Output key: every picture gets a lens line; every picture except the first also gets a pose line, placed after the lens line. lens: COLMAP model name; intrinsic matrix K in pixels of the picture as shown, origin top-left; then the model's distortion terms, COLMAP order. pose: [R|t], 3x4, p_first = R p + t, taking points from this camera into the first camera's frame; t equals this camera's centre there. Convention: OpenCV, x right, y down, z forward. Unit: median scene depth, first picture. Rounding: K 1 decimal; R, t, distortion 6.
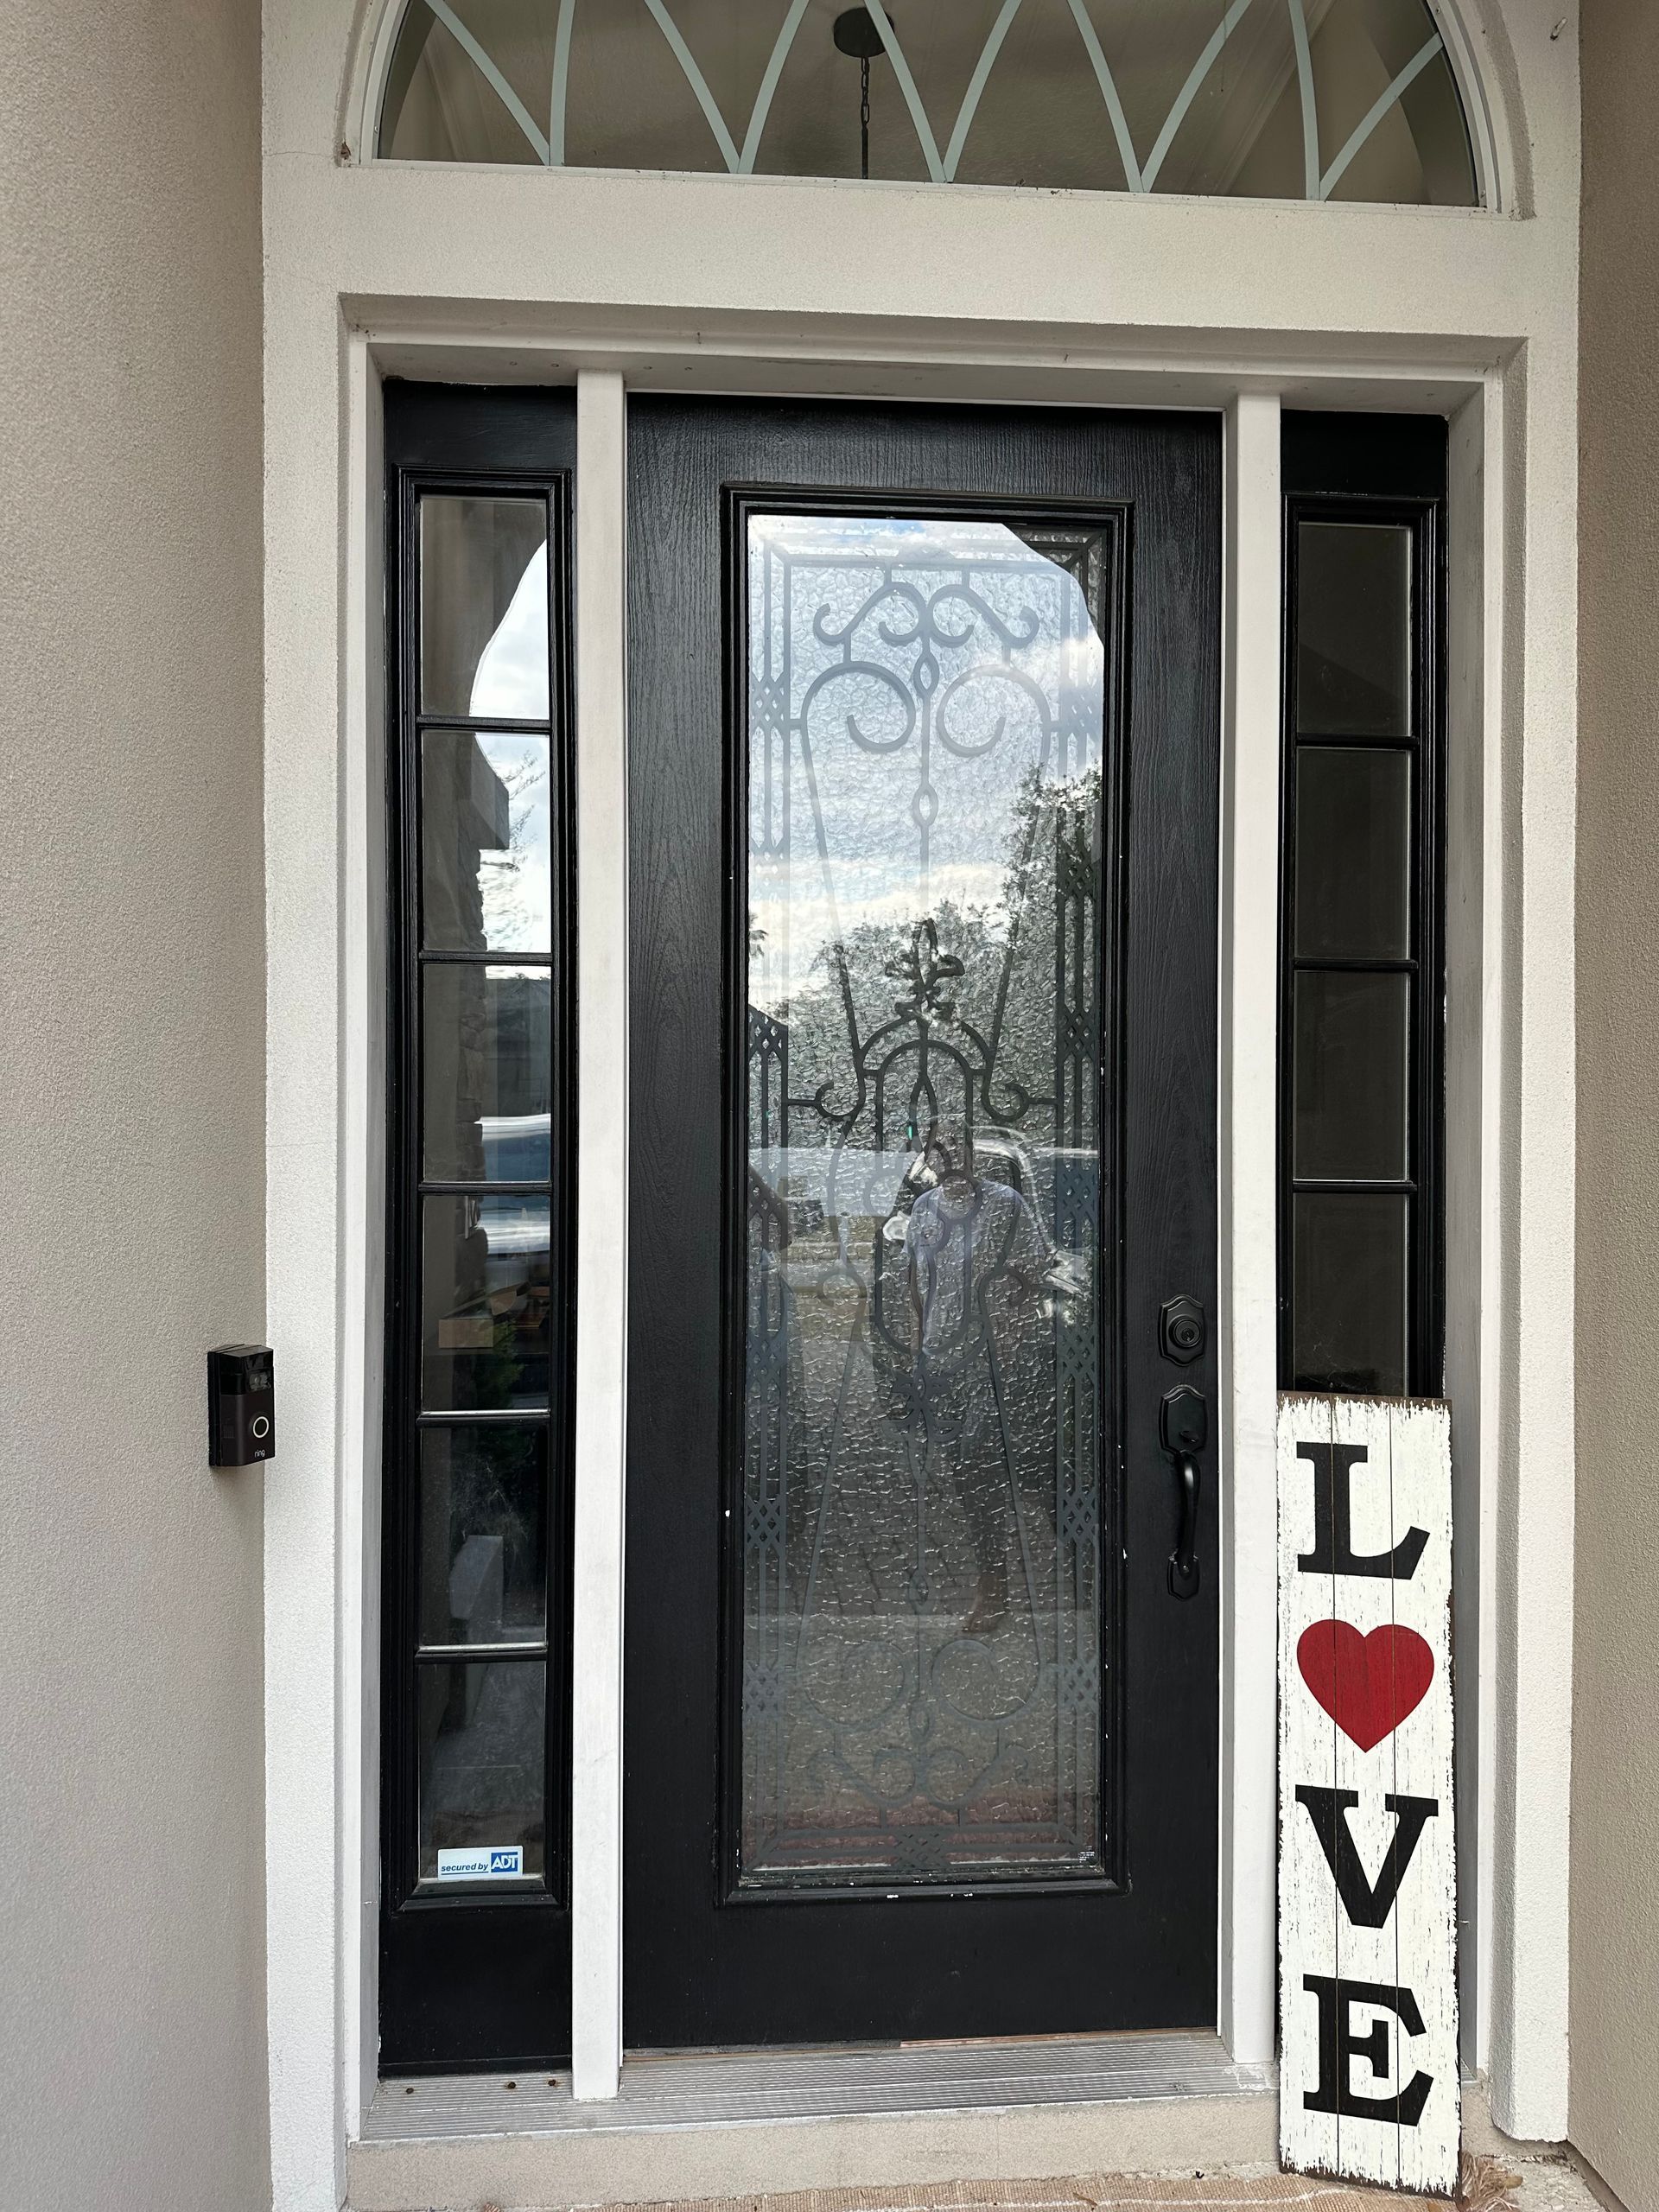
lens RADIAL K [[1860.6, 0, 829.5], [0, 1860.6, 1106.0], [0, 0, 1]] dist [-0.009092, 0.003986]
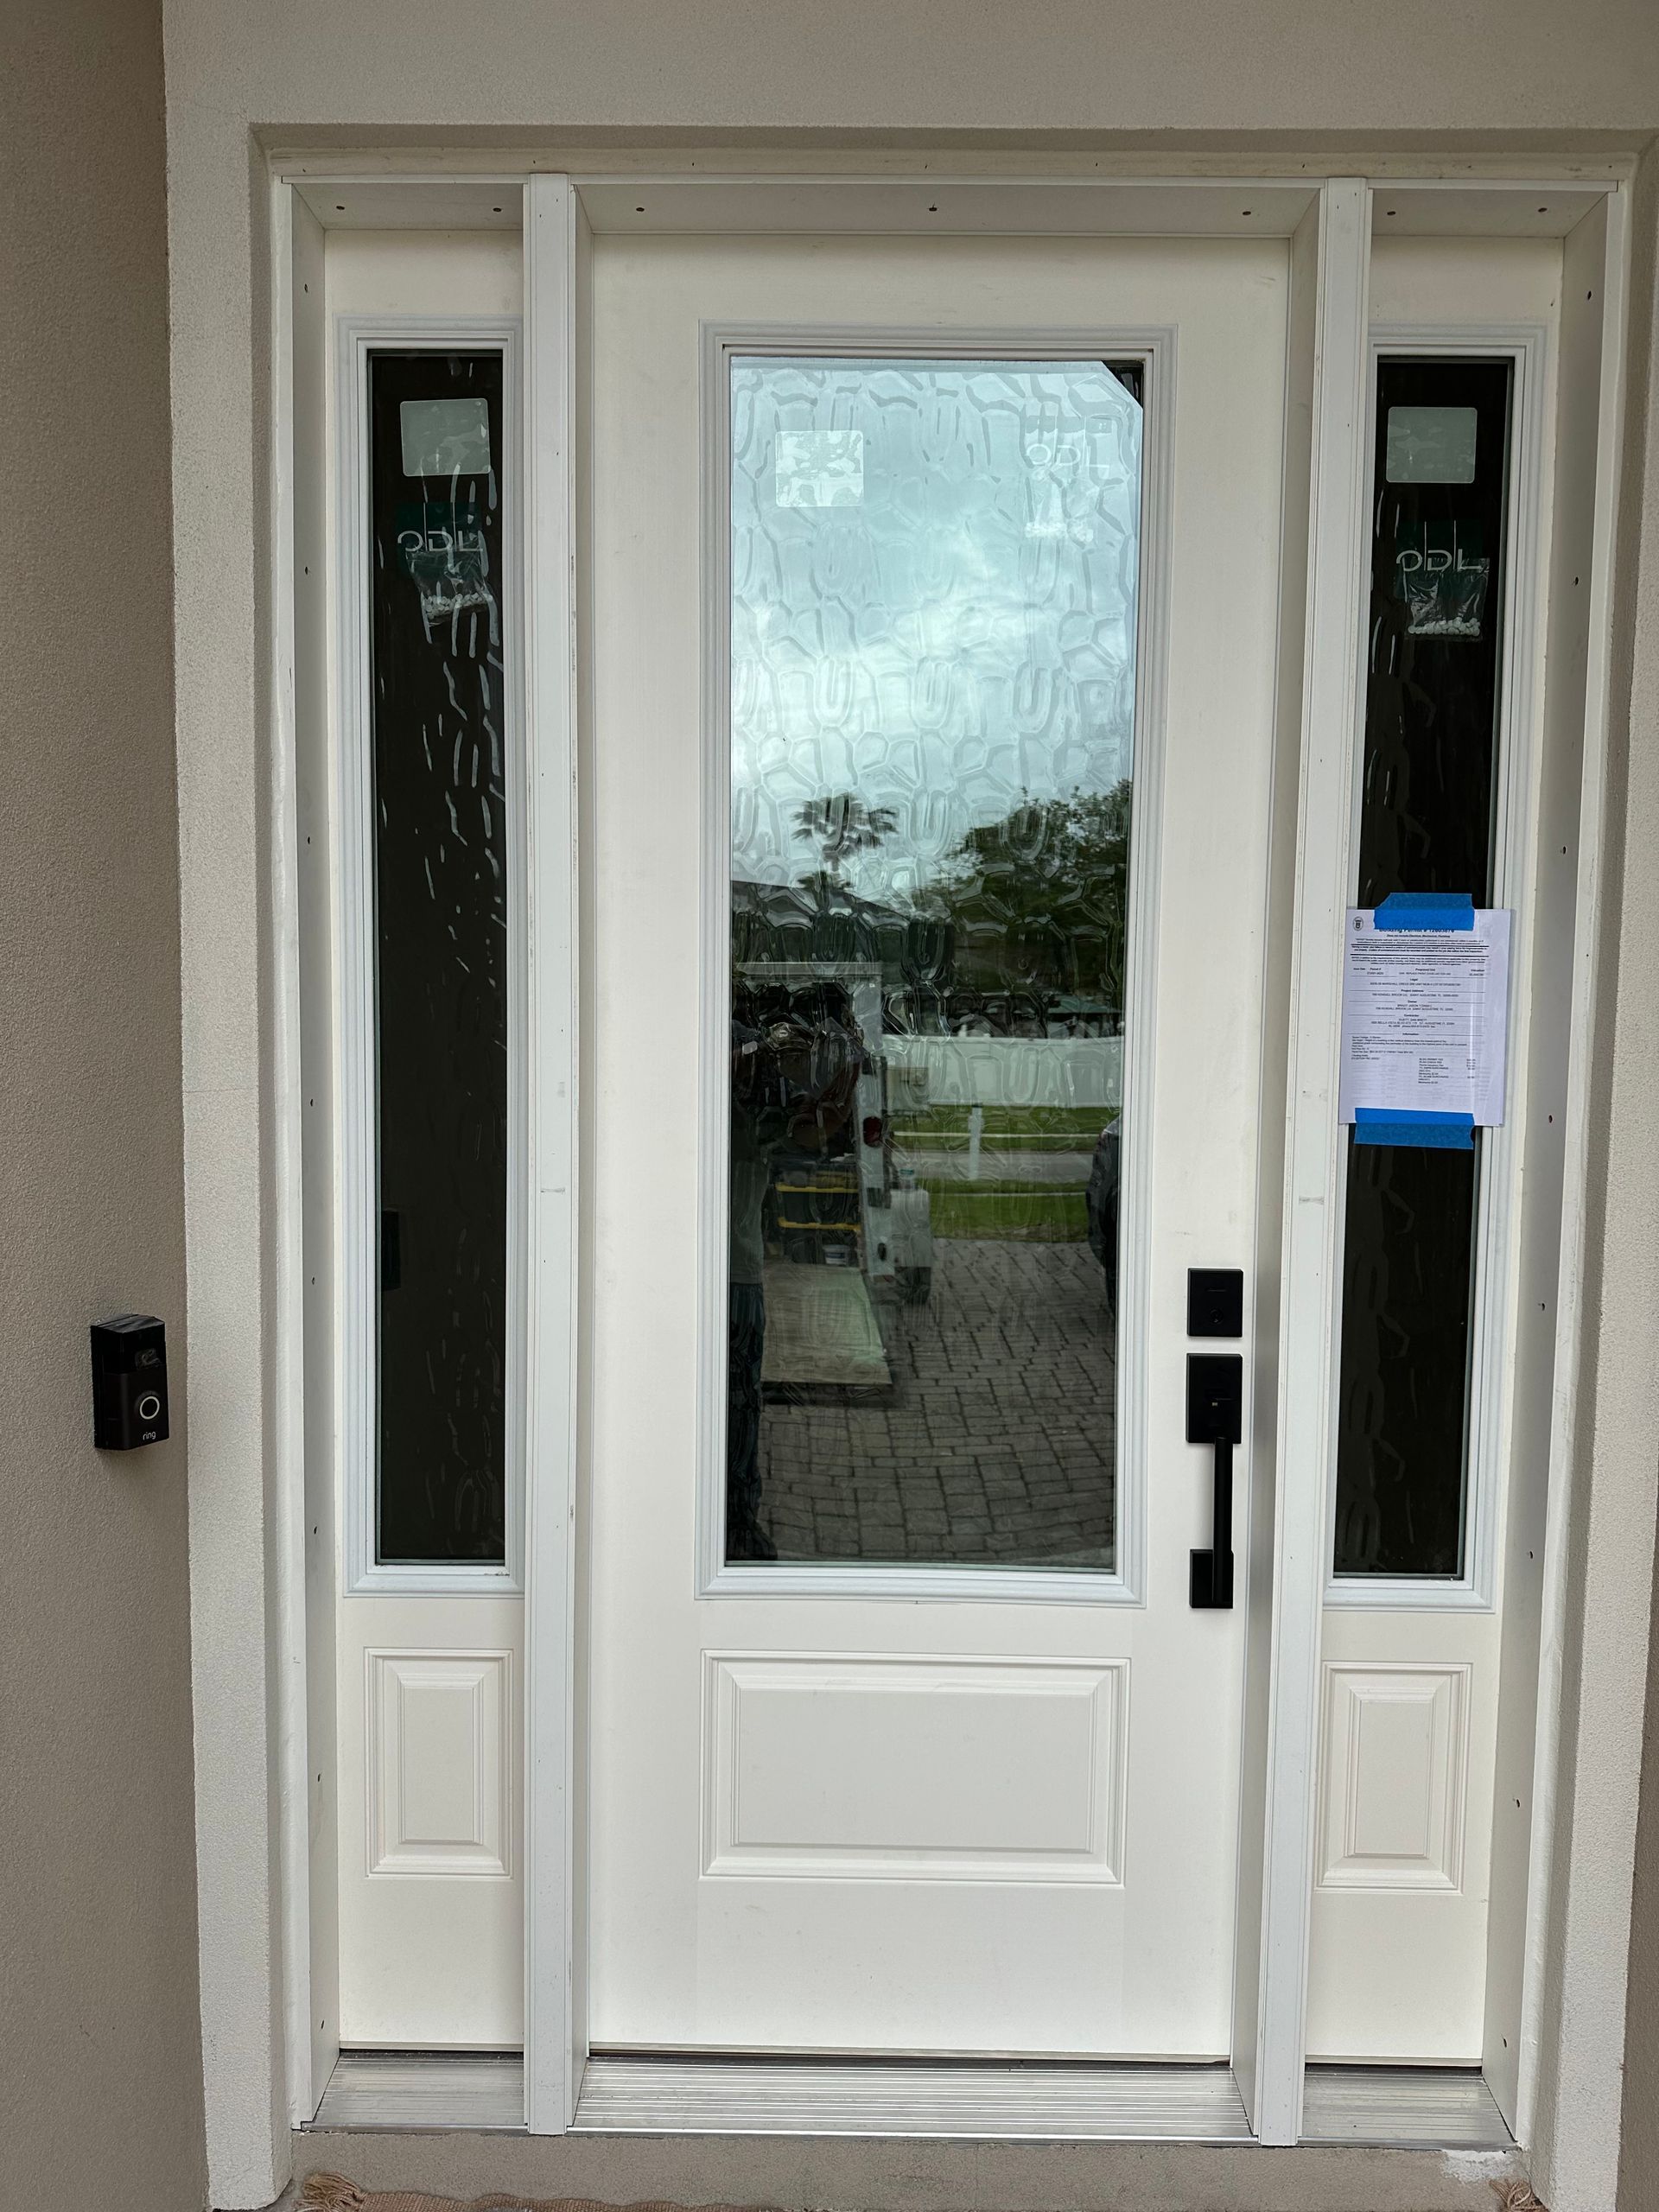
lens RADIAL K [[1860.6, 0, 829.5], [0, 1860.6, 1106.0], [0, 0, 1]] dist [-0.009092, 0.003986]
pose [[0.994626, 0.019176, -0.101746, 0.107529], [-0.011069, 0.996761, 0.079656, -0.047858], [0.102944, -0.078102, 0.991616, 0.122347]]
